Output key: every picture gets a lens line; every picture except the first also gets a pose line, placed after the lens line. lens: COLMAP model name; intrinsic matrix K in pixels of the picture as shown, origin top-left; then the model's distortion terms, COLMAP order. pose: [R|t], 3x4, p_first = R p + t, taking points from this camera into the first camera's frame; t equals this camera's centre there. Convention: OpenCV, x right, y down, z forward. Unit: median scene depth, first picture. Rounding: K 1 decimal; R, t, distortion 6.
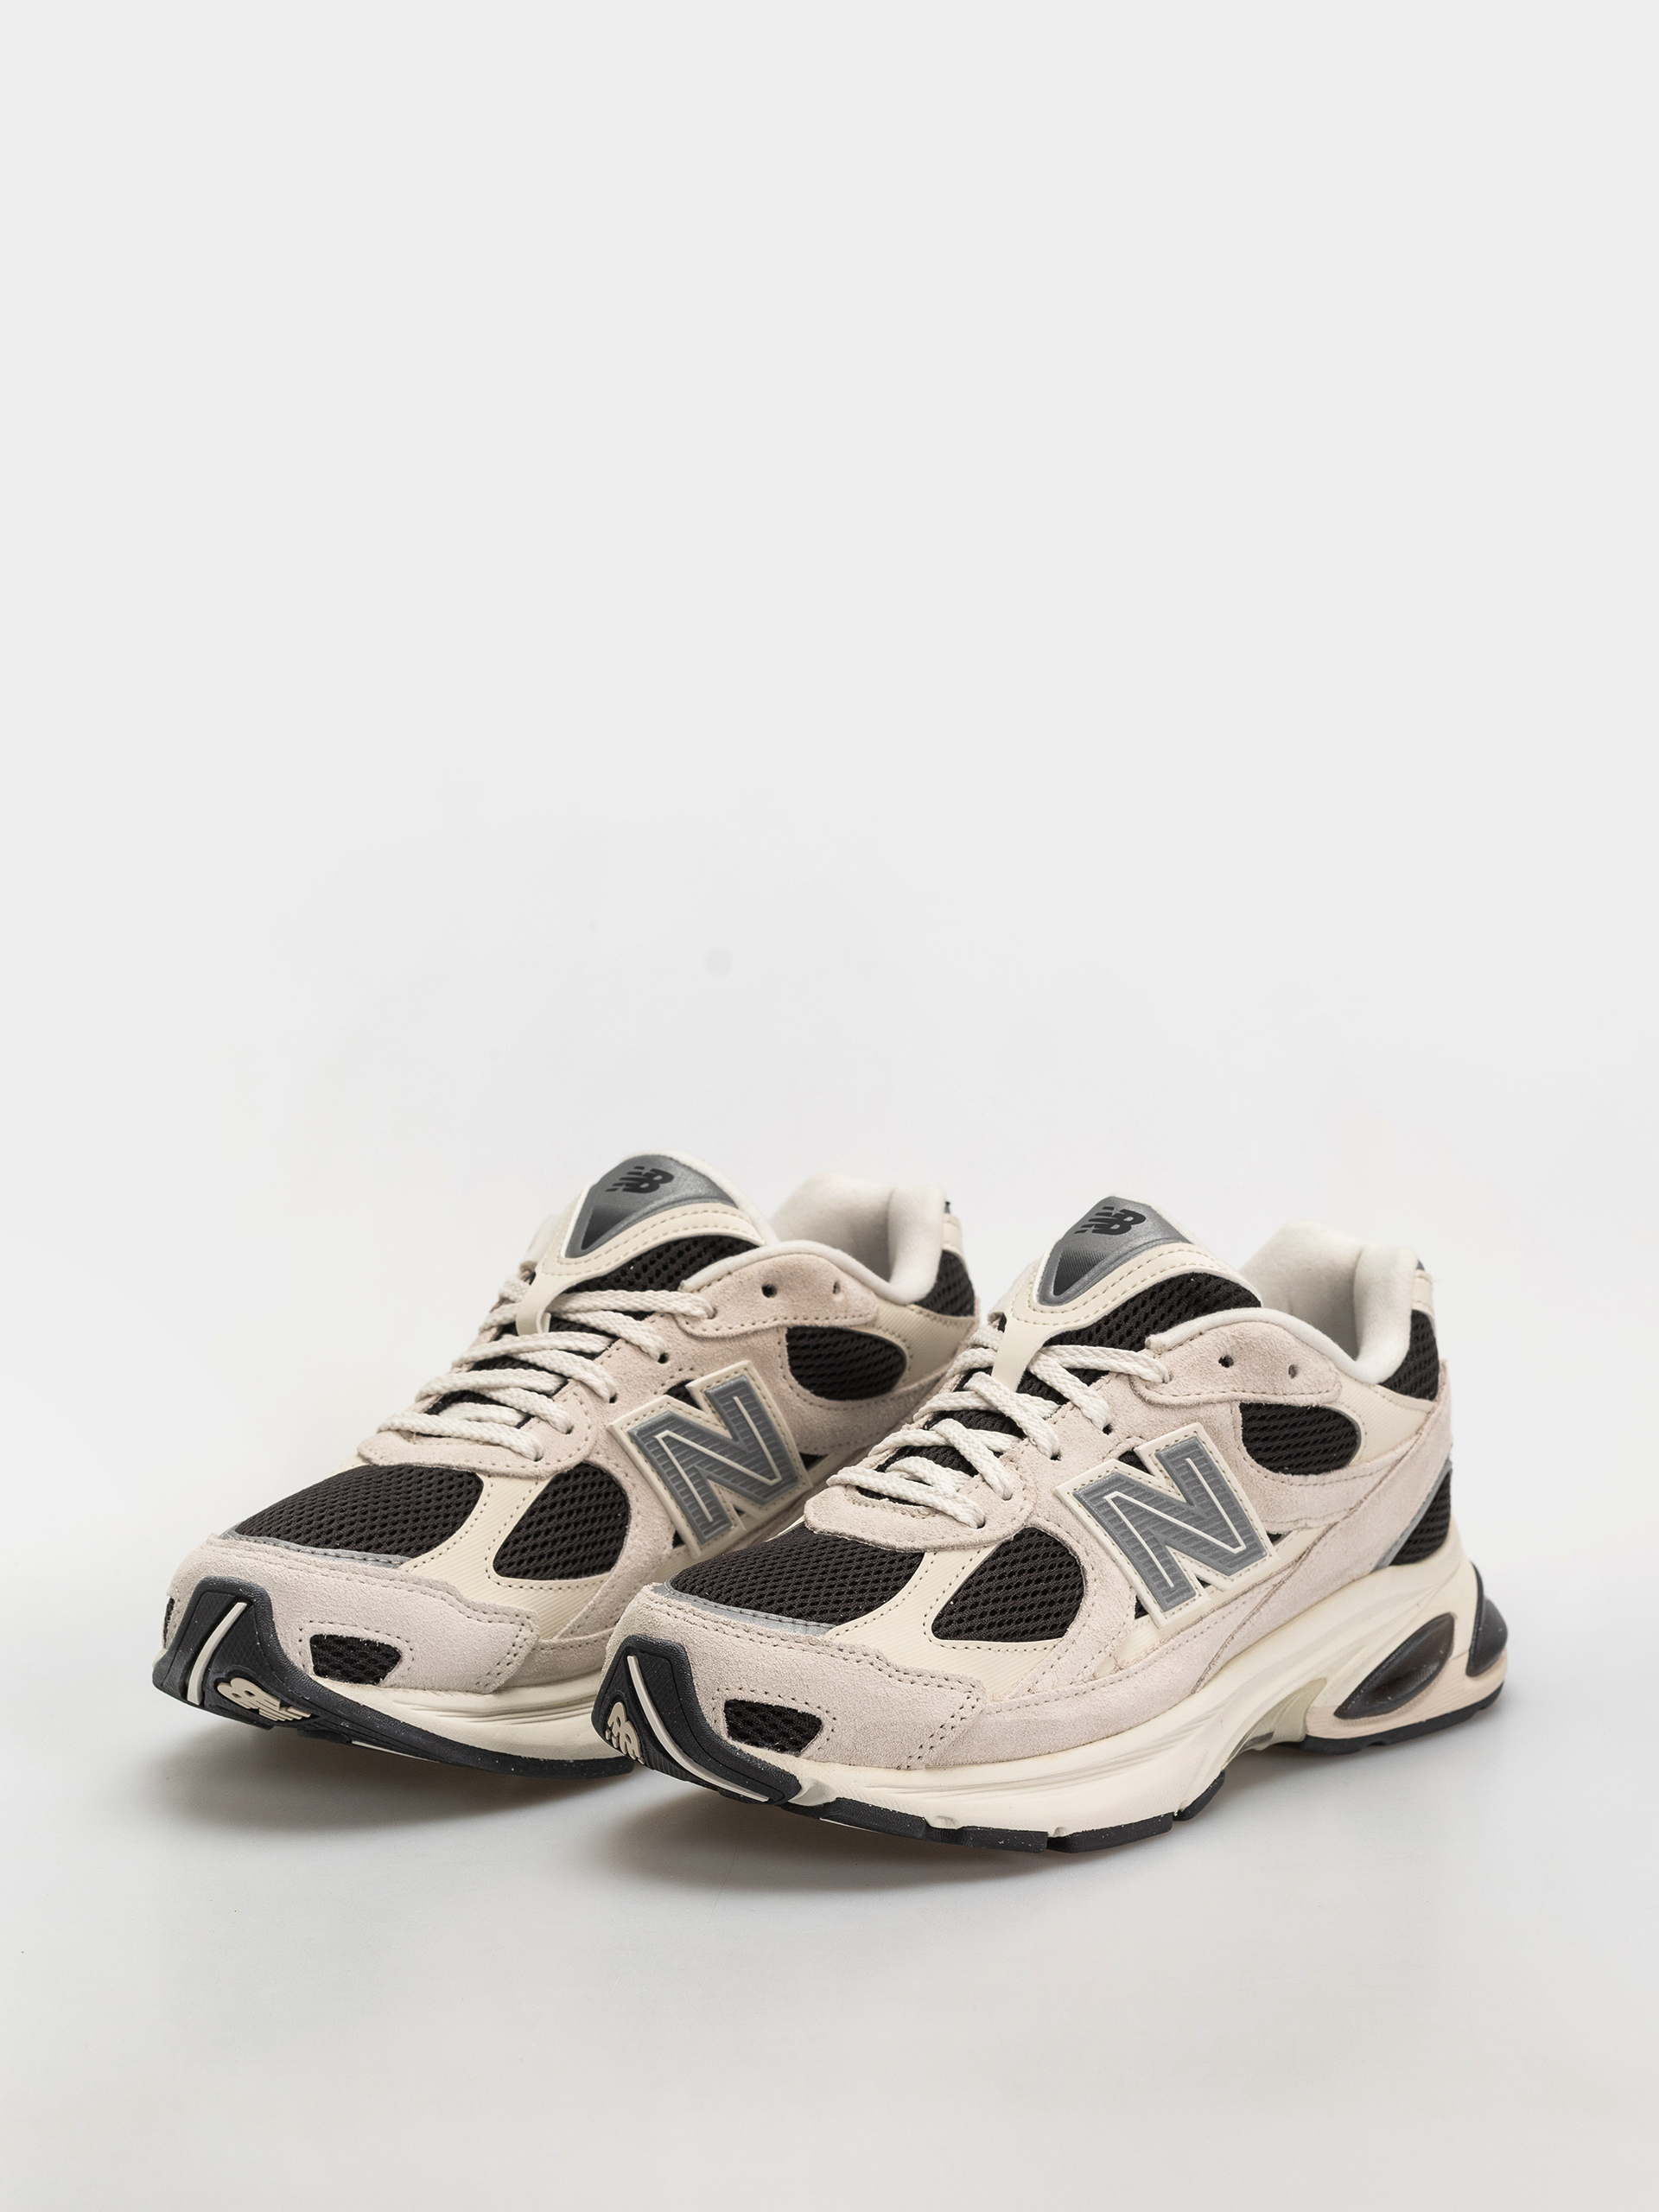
lens RADIAL K [[6133.2, 0, 826.7], [0, 6133.2, 1102.4], [0, 0, 1]] dist [0.088326, 0.000000]
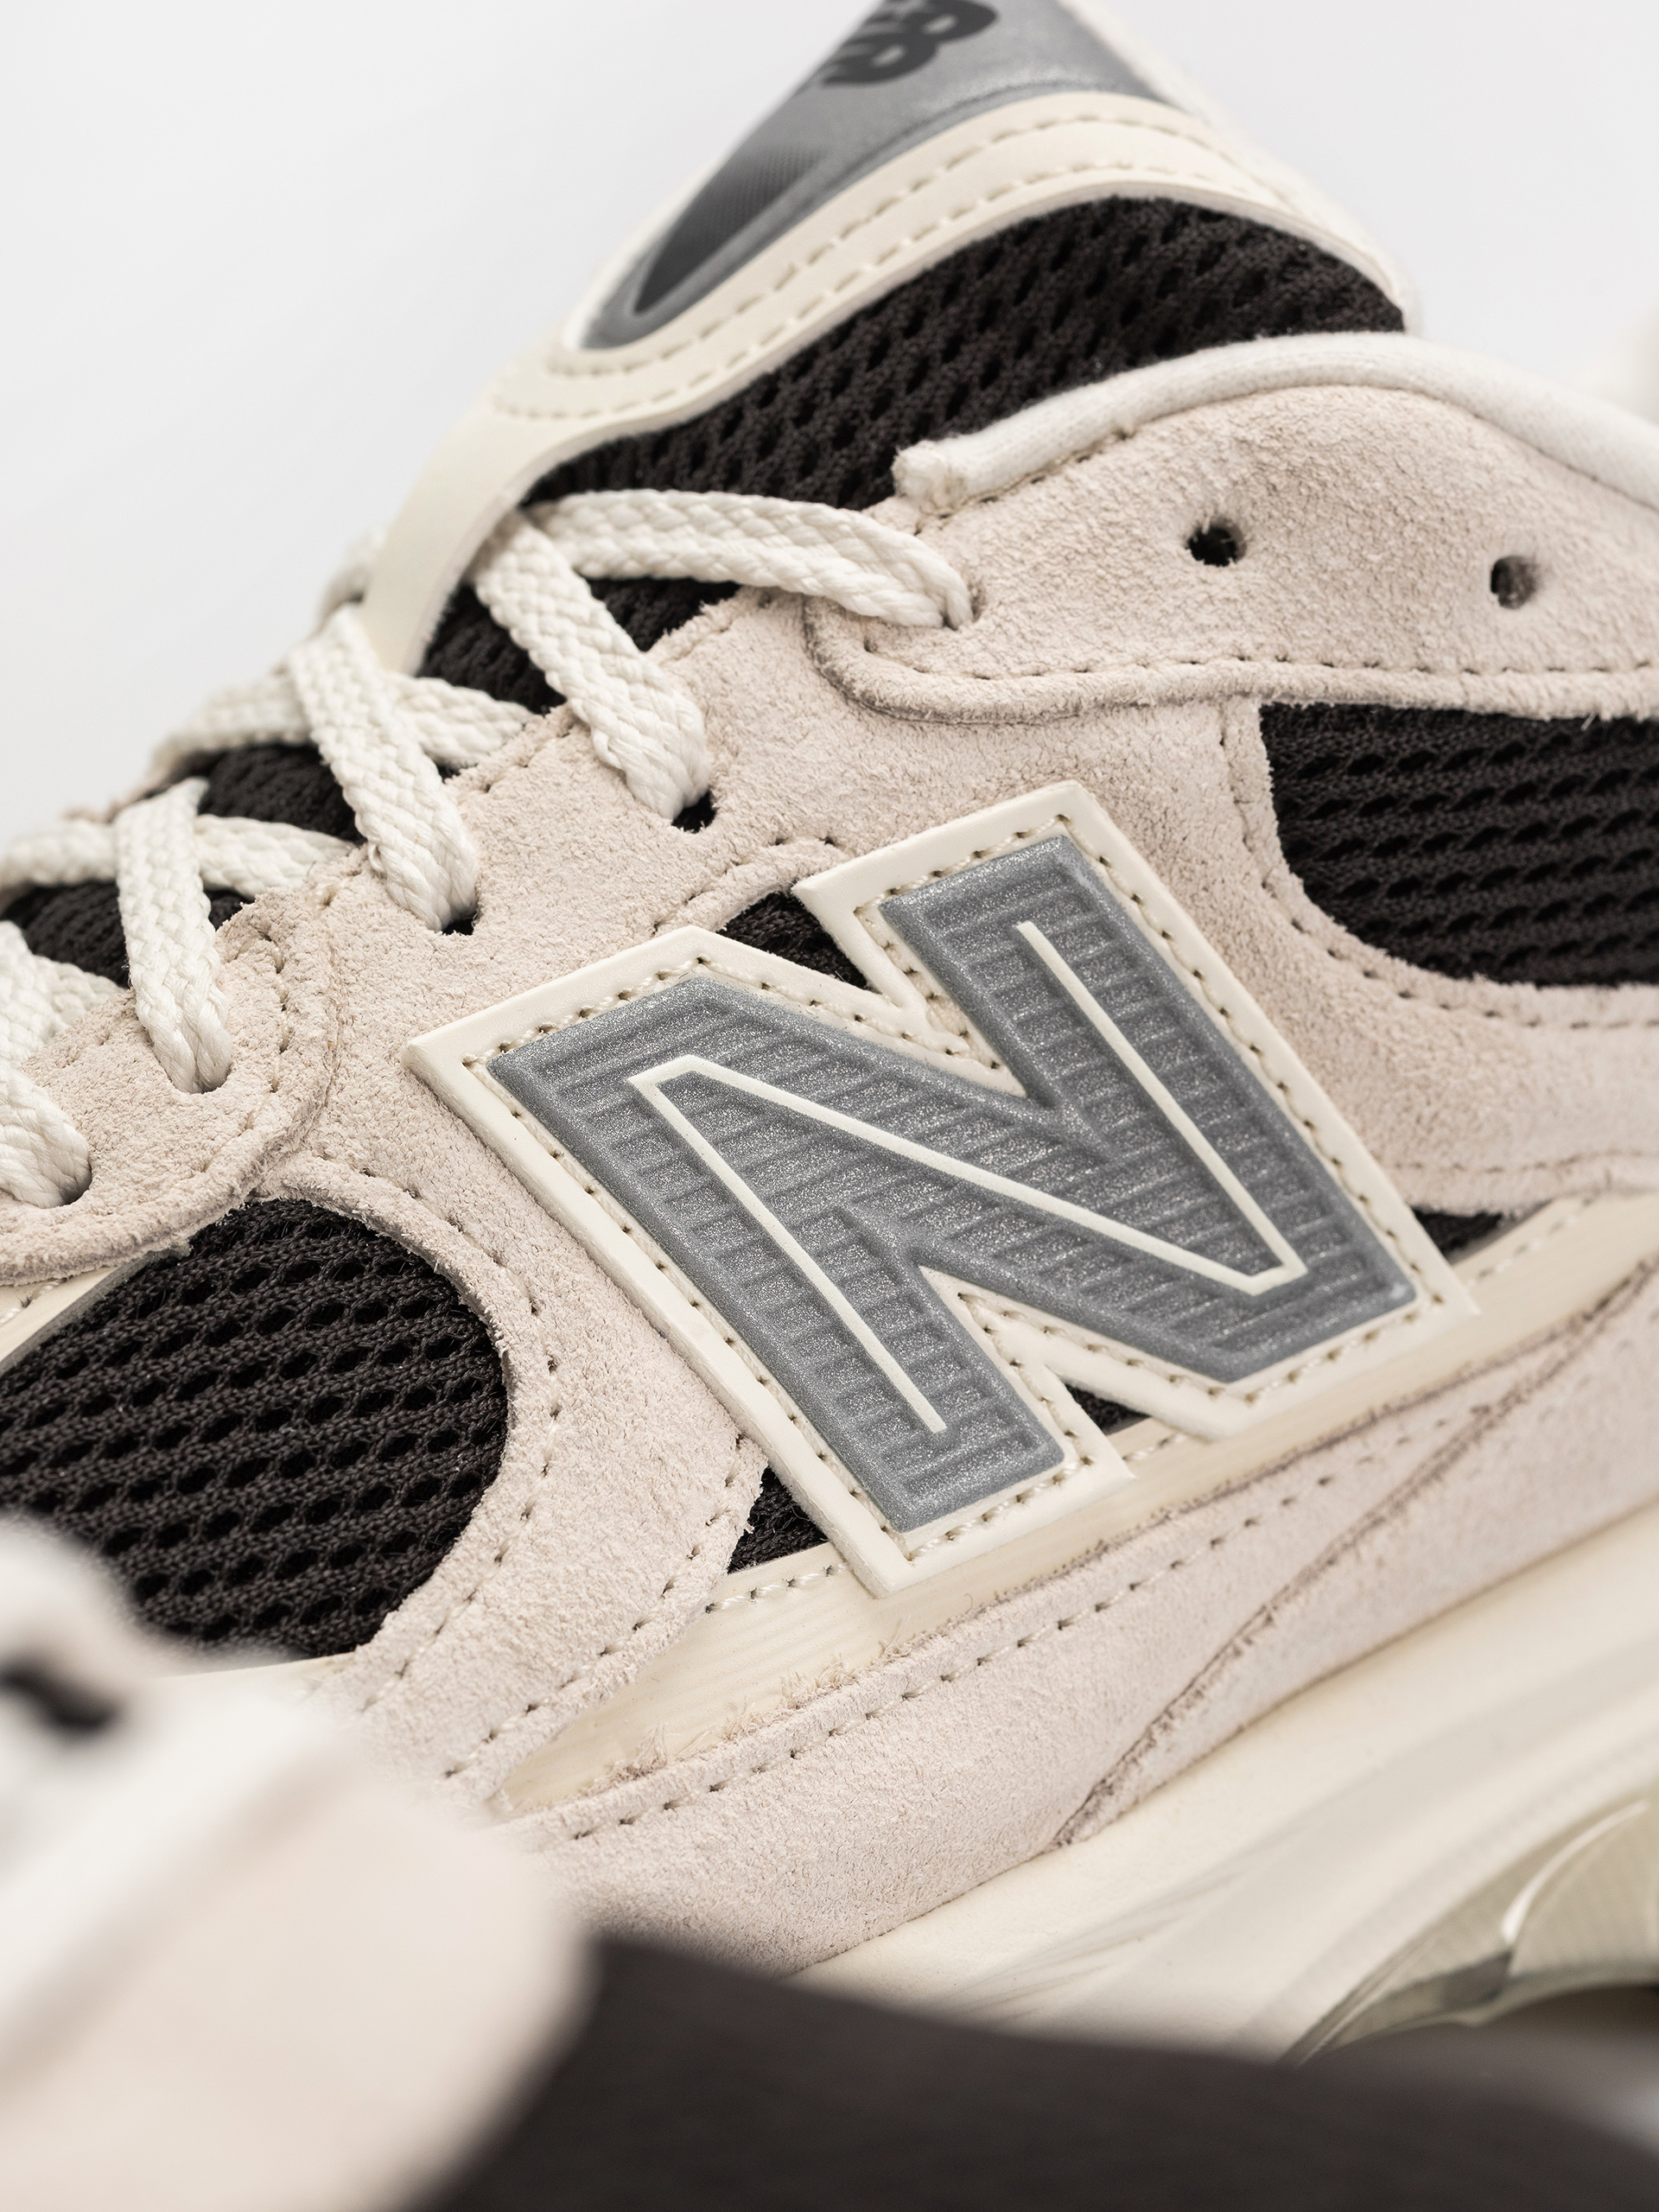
lens RADIAL K [[6133.2, 0, 828.8], [0, 6133.2, 1108.6], [0, 0, 1]] dist [0.088326, 0.000000]
pose [[0.947406, 0.006614, -0.319966, 0.131822], [0.020548, 0.996466, 0.081440, 0.044820], [0.319374, -0.083732, 0.943922, 0.757667]]
